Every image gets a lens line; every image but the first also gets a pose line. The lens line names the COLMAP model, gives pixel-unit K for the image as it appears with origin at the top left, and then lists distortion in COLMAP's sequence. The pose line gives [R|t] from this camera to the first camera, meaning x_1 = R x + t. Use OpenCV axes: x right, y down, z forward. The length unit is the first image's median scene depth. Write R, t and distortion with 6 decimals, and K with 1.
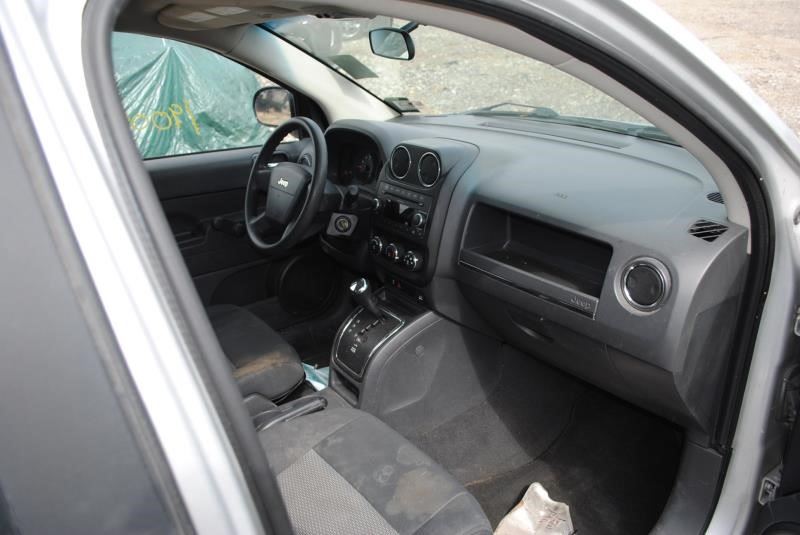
lens RADIAL K [[644.0, 0, 400.1], [0, 644.0, 267.3], [0, 0, 1]] dist [-0.036824, -0.017849]
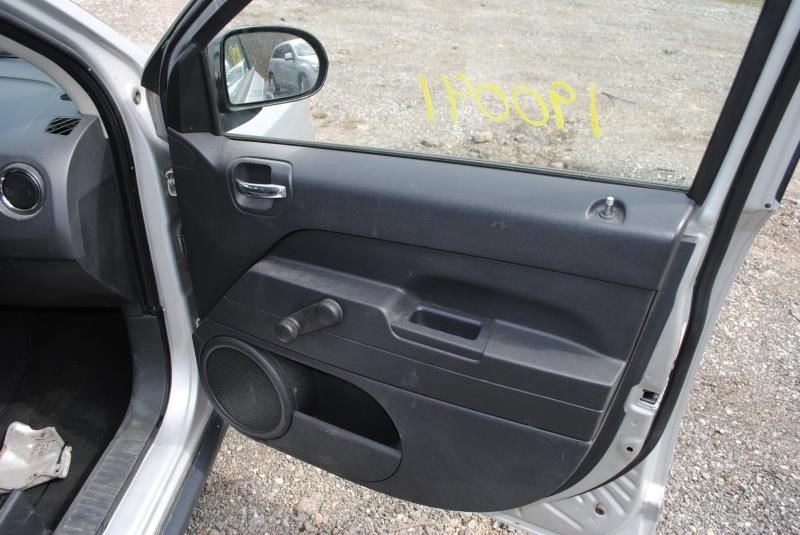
lens RADIAL K [[644.0, 0, 399.9], [0, 644.0, 267.9], [0, 0, 1]] dist [-0.036824, -0.017849]
pose [[0.663312, -0.342472, 0.665379, 0.060712], [0.265688, 0.938986, 0.218436, 0.085322], [-0.699591, 0.031892, 0.713832, -0.165568]]
